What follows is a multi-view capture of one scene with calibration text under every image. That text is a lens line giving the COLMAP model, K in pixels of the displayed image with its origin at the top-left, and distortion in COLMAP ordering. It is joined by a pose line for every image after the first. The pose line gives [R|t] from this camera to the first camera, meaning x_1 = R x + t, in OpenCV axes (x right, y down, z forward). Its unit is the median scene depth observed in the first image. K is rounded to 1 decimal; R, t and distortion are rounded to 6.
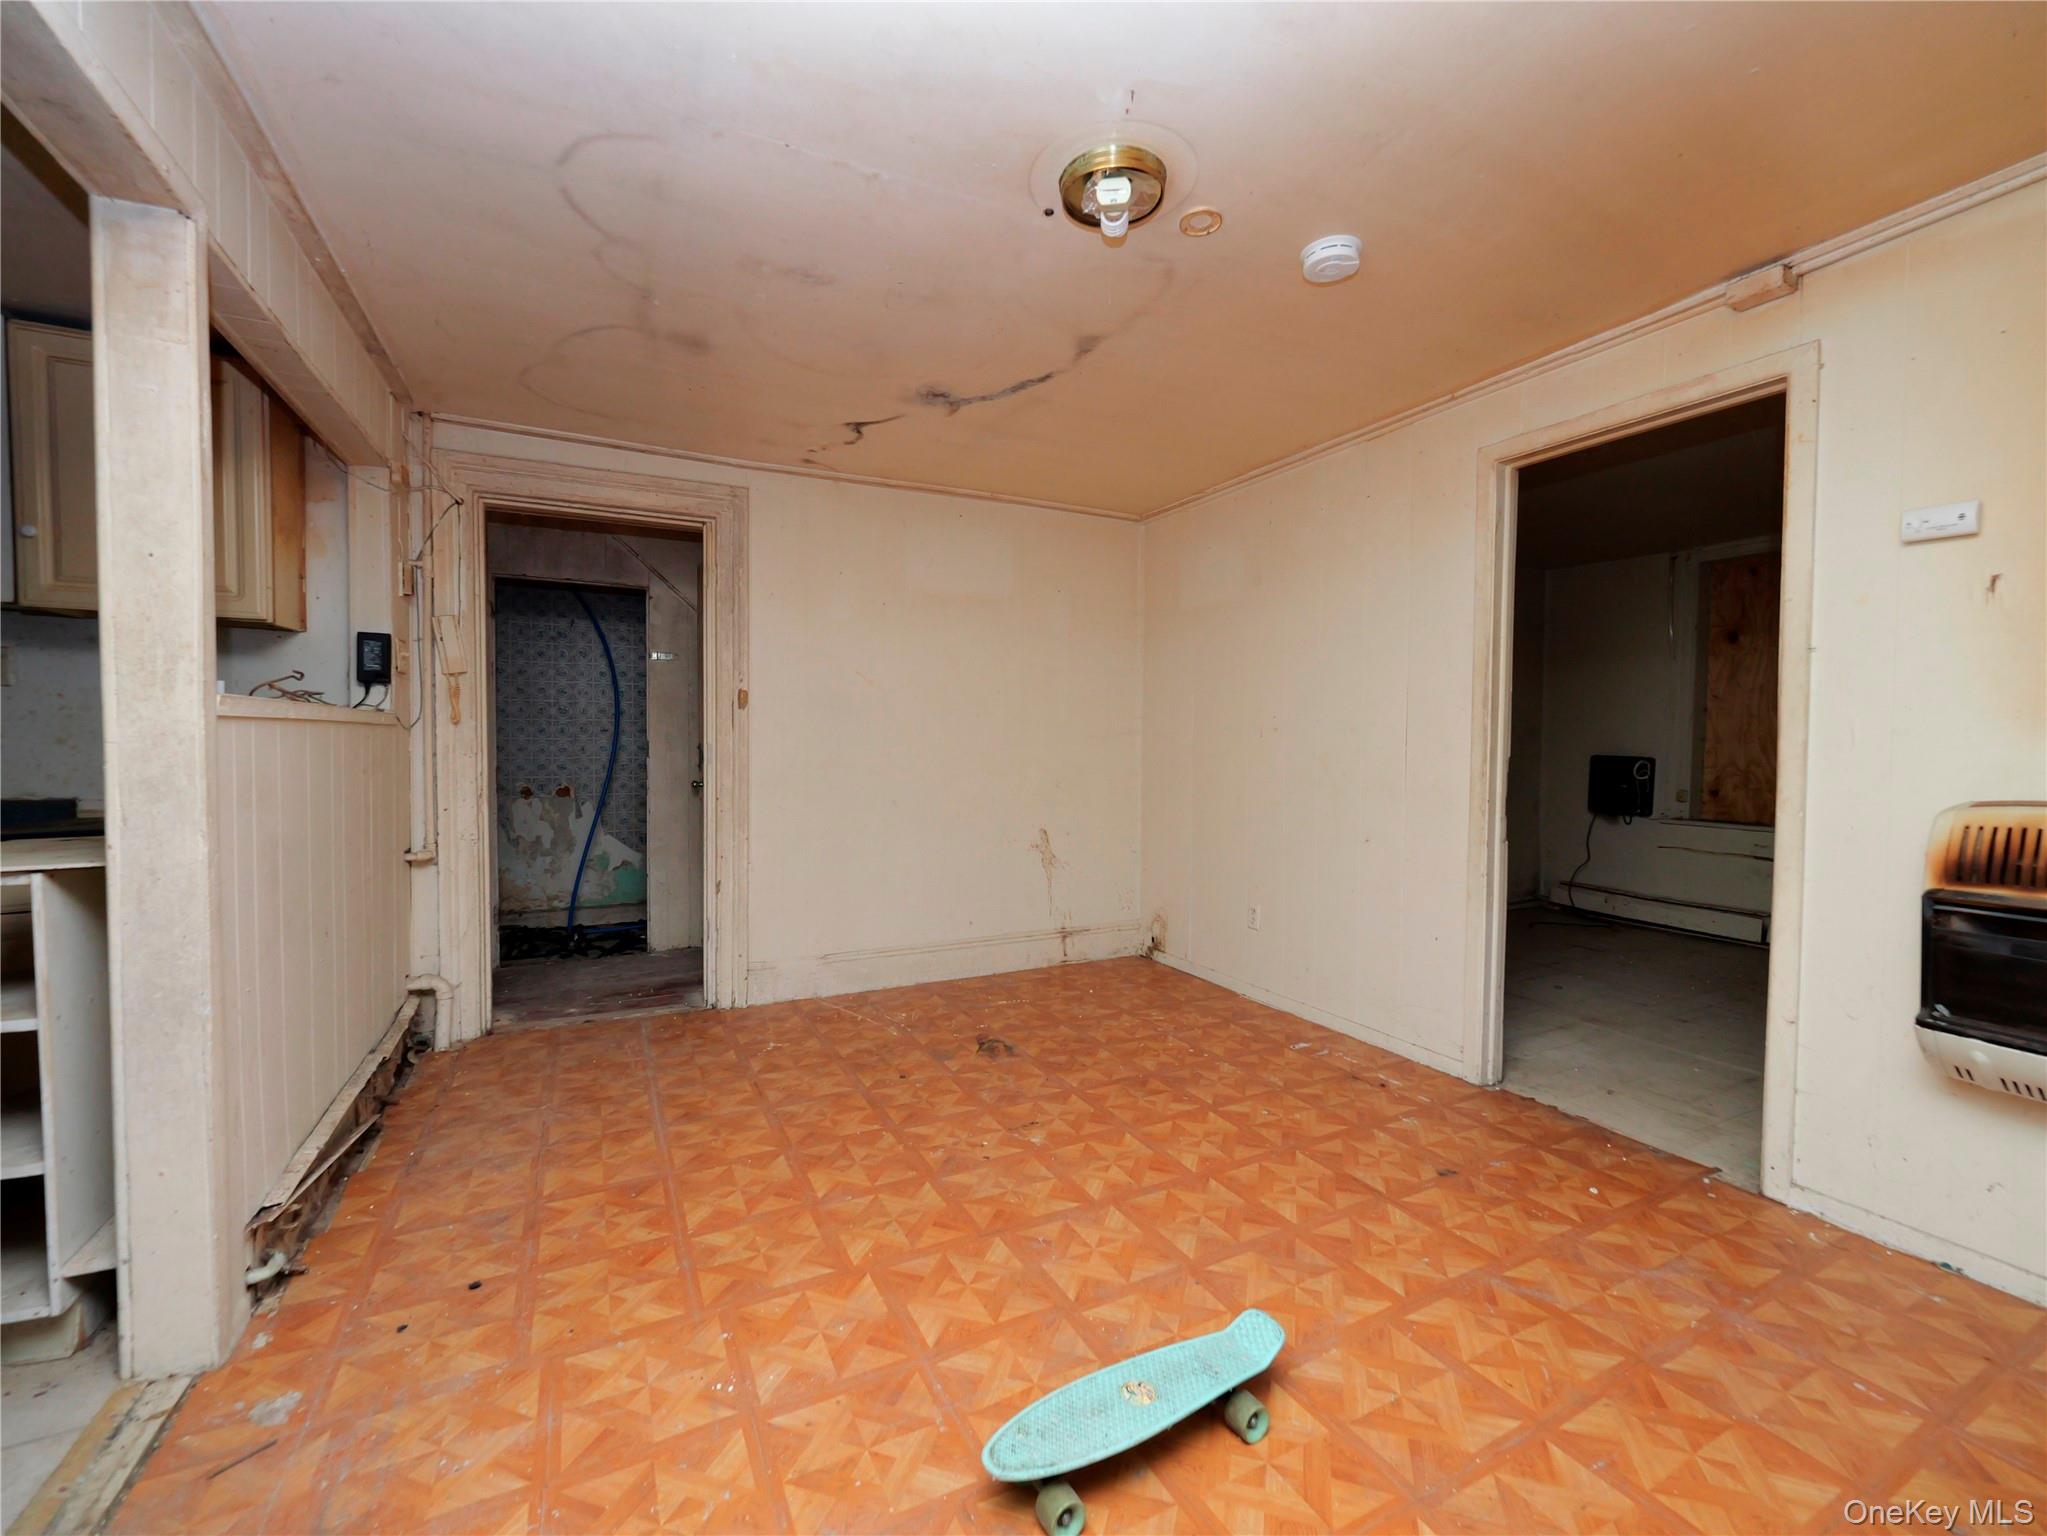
lens RADIAL K [[852.5, 0, 1023.5], [0, 852.5, 768.0], [0, 0, 1]] dist [-0.005499, 0.001152]
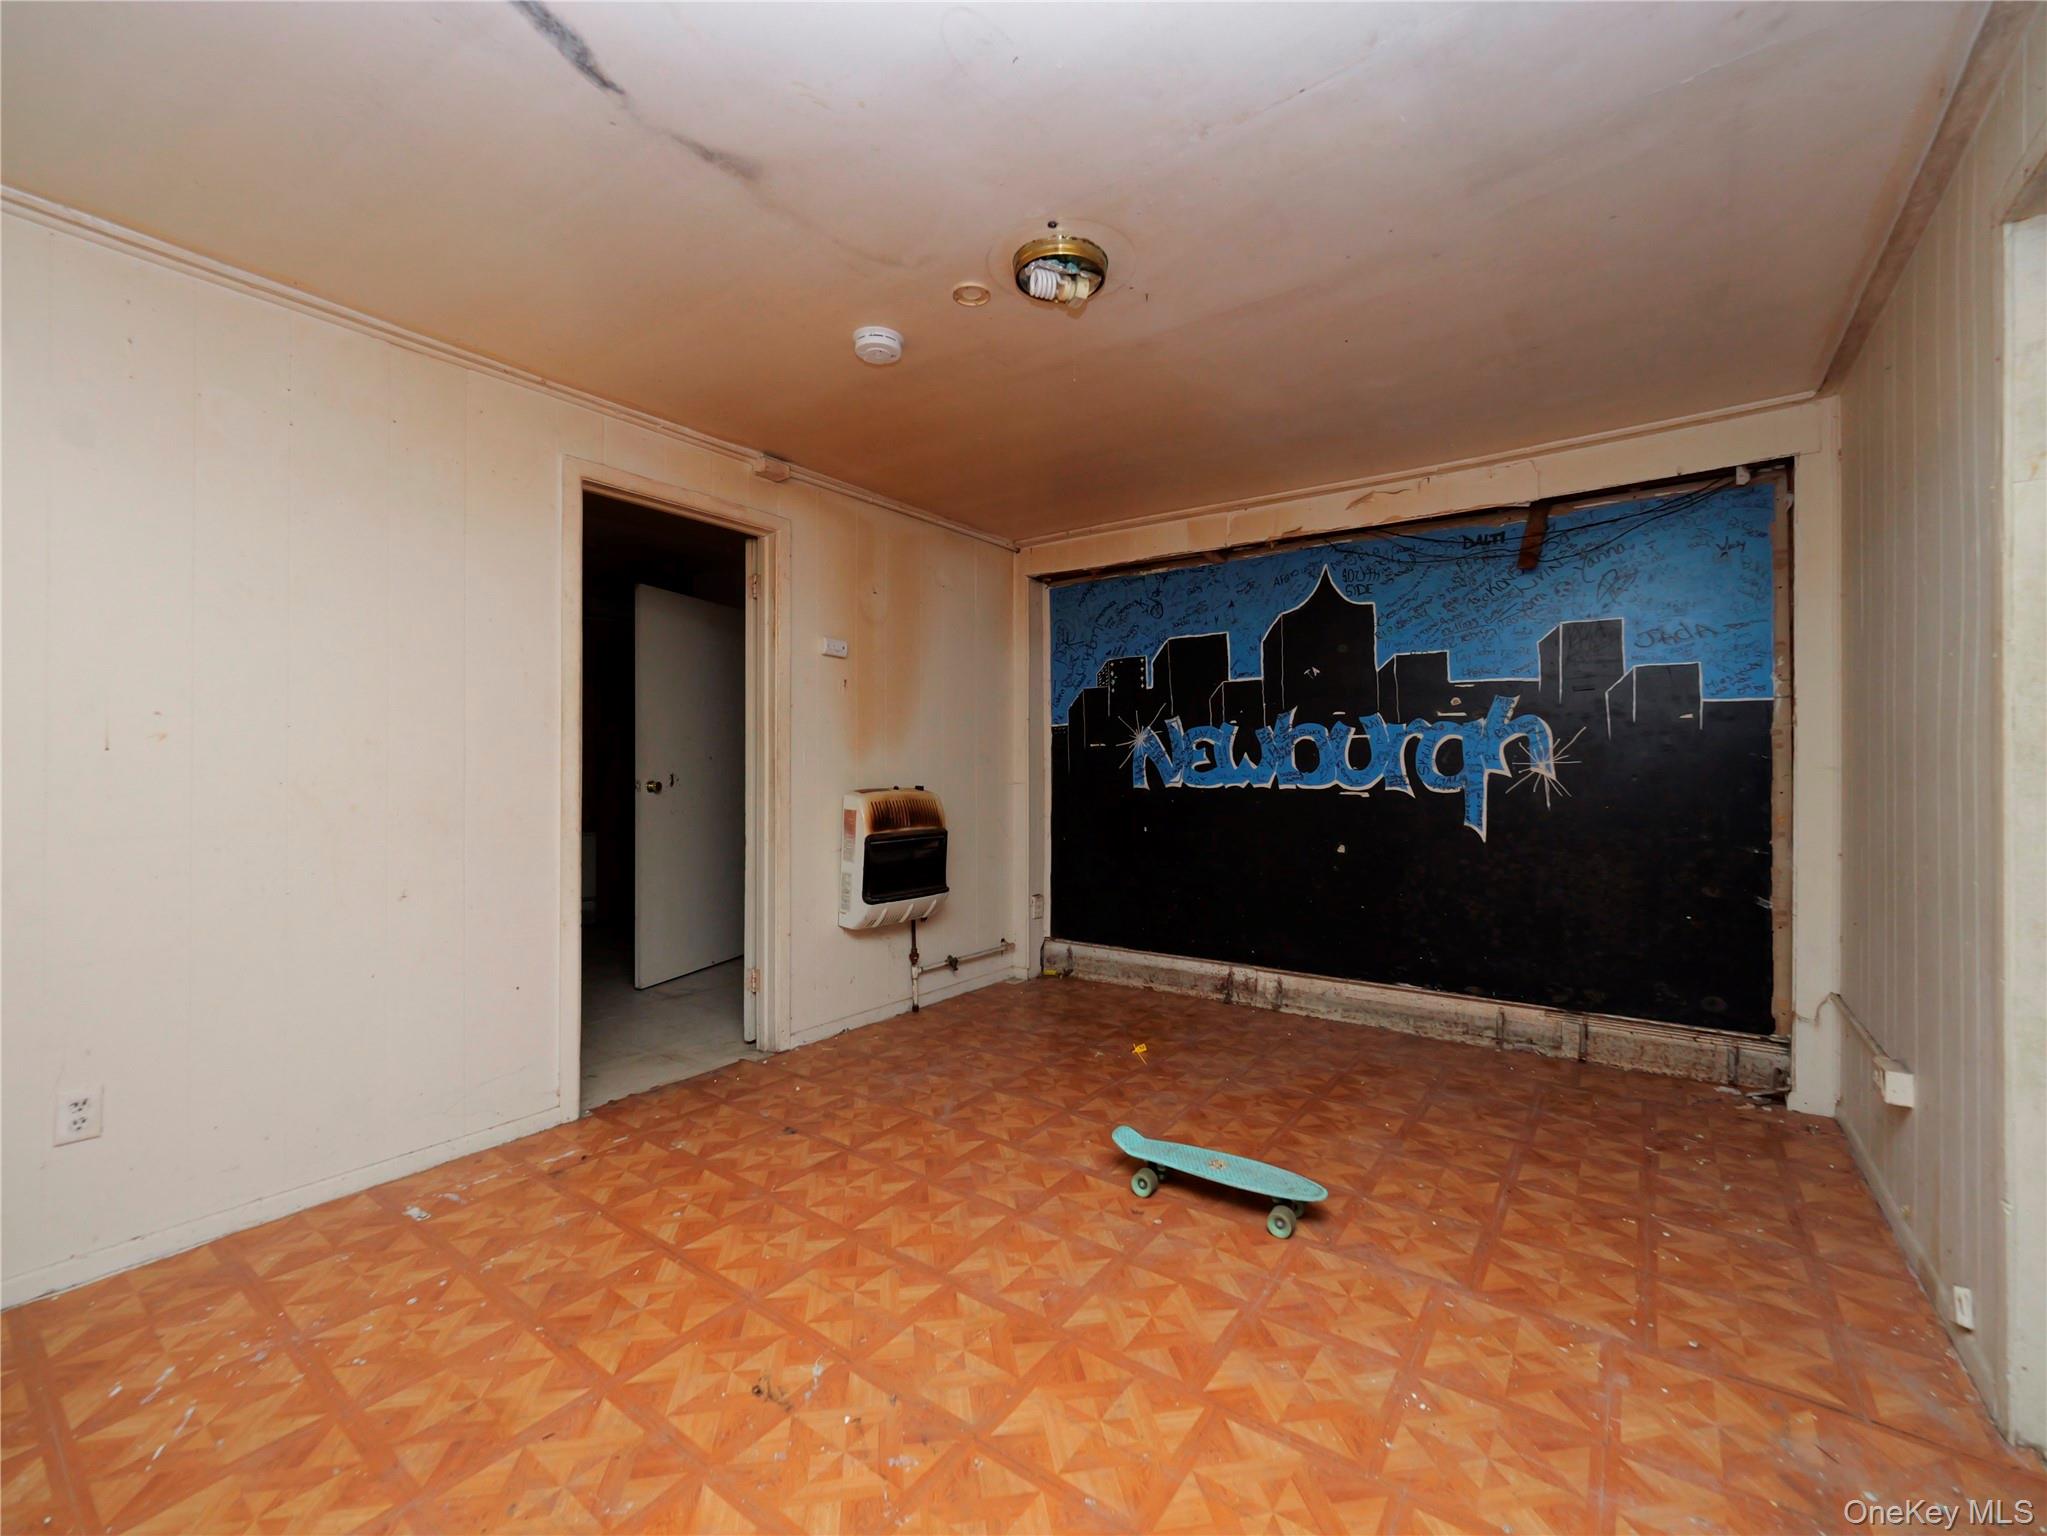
lens RADIAL K [[852.5, 0, 1023.5], [0, 852.5, 768.0], [0, 0, 1]] dist [-0.005499, 0.001152]
pose [[-0.451625, -0.008699, 0.892165, -0.650724], [0.022911, 0.999510, 0.021344, -0.036848], [-0.891913, 0.030080, -0.451205, 1.164894]]
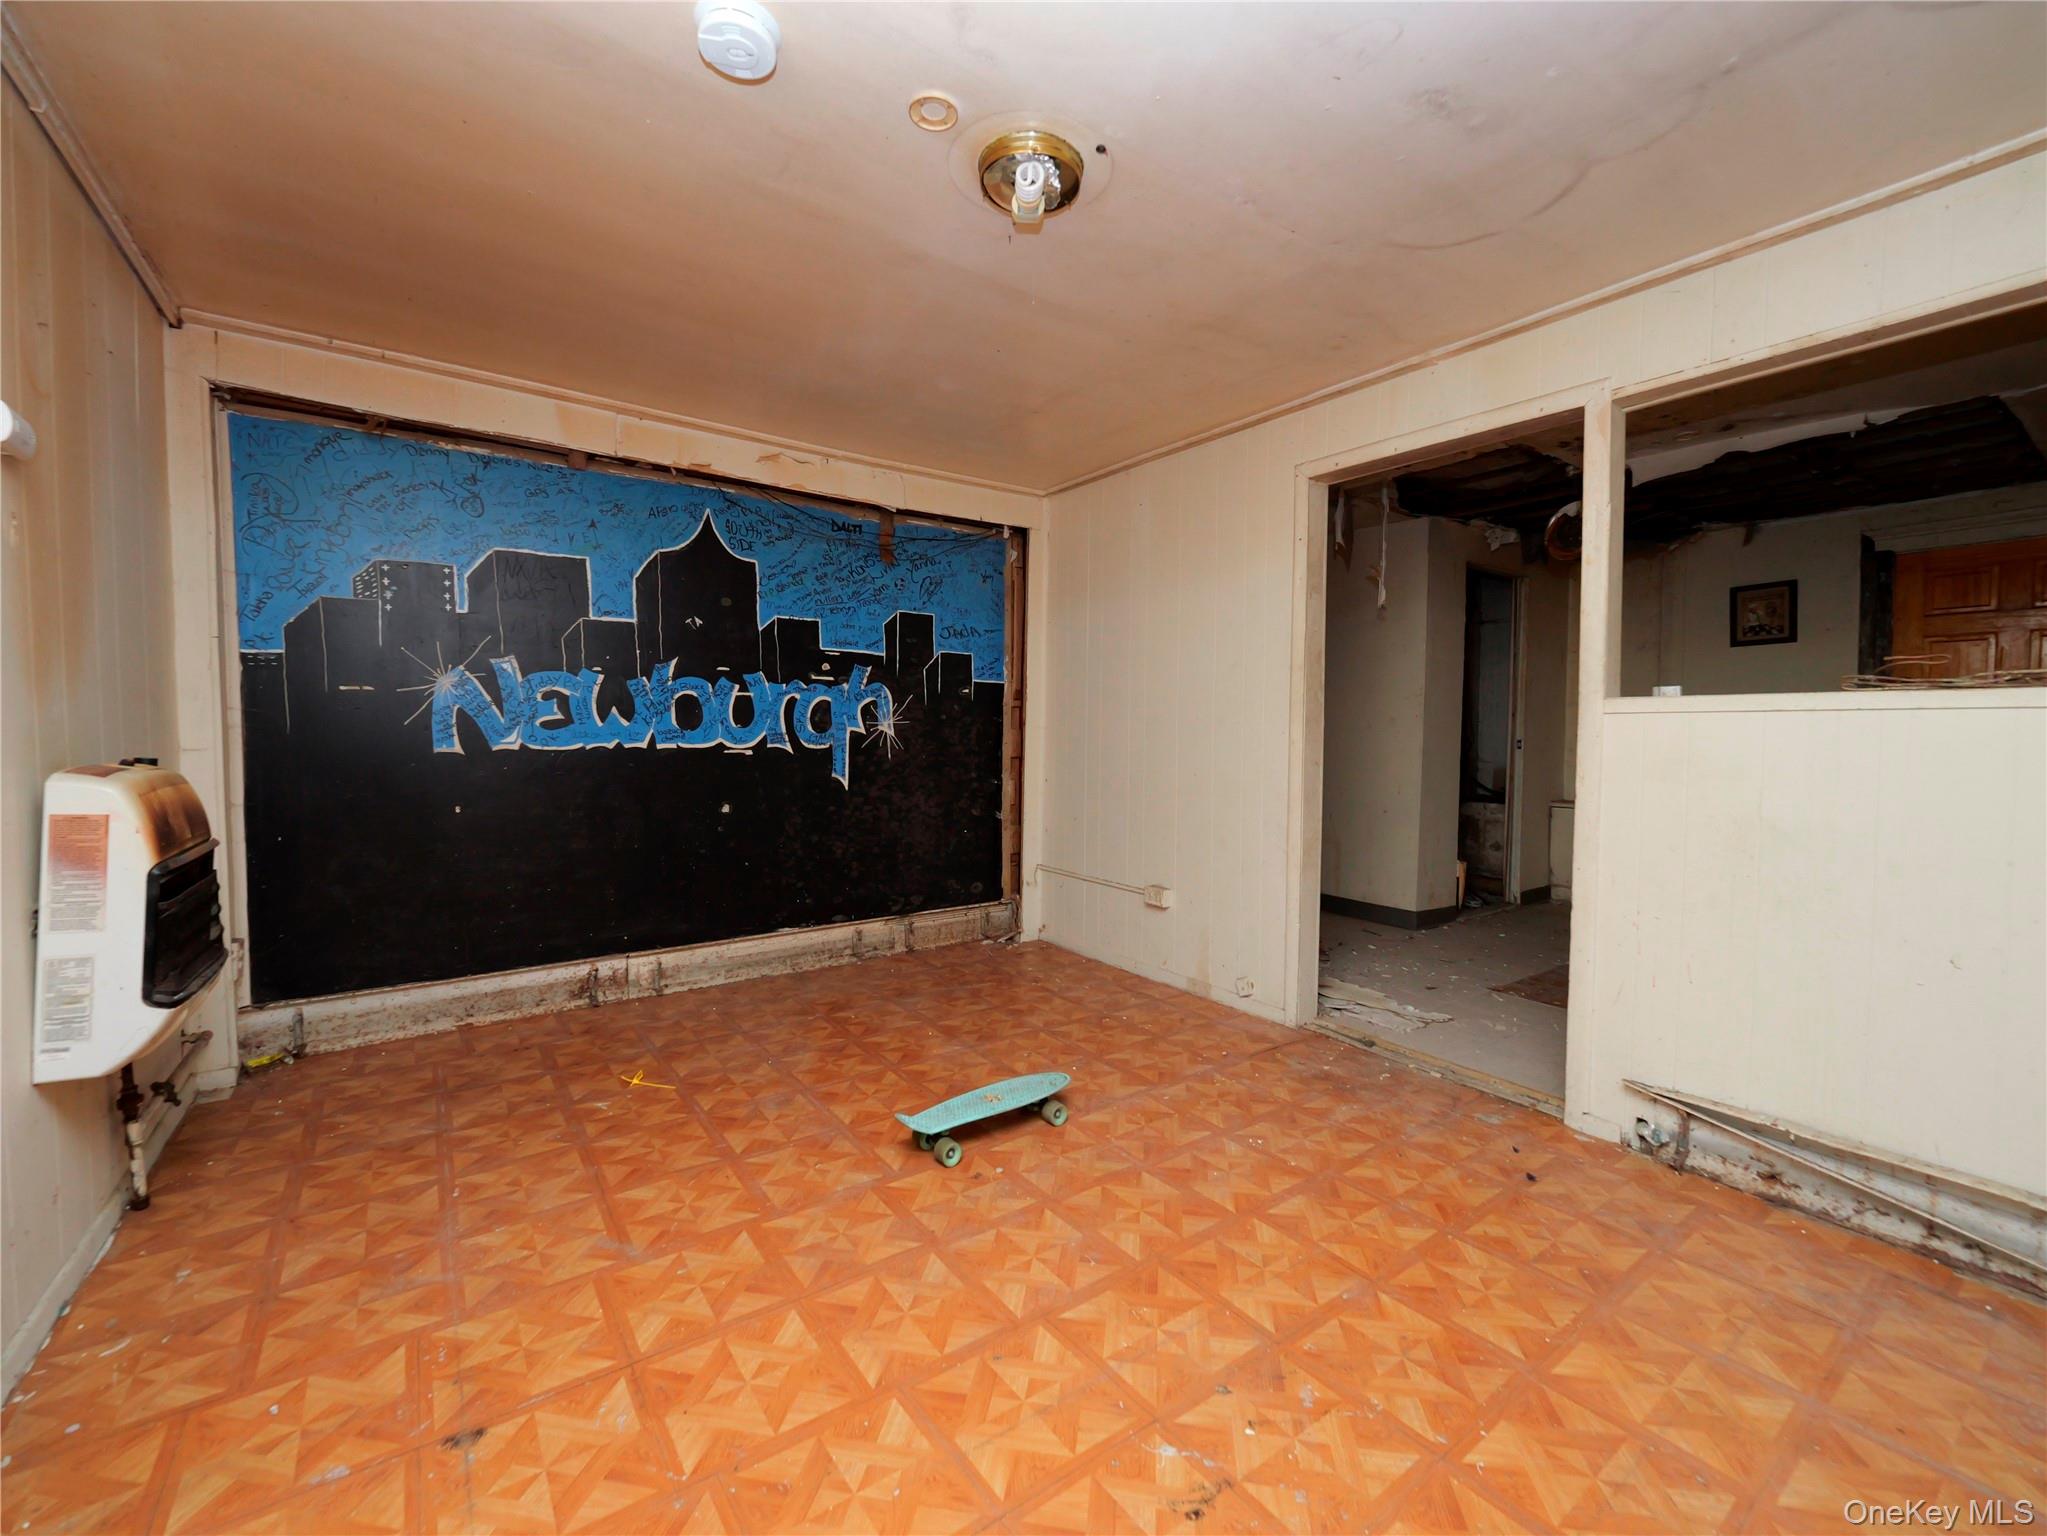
lens RADIAL K [[856.1, 0, 1011.3], [0, 856.1, 766.9], [0, 0, 1]] dist [0.001921, -0.000206]
pose [[-0.989340, -0.008300, -0.145384, 0.201357], [-0.019354, 0.997012, 0.074786, -0.040678], [0.144329, 0.076803, -0.986545, 1.527702]]
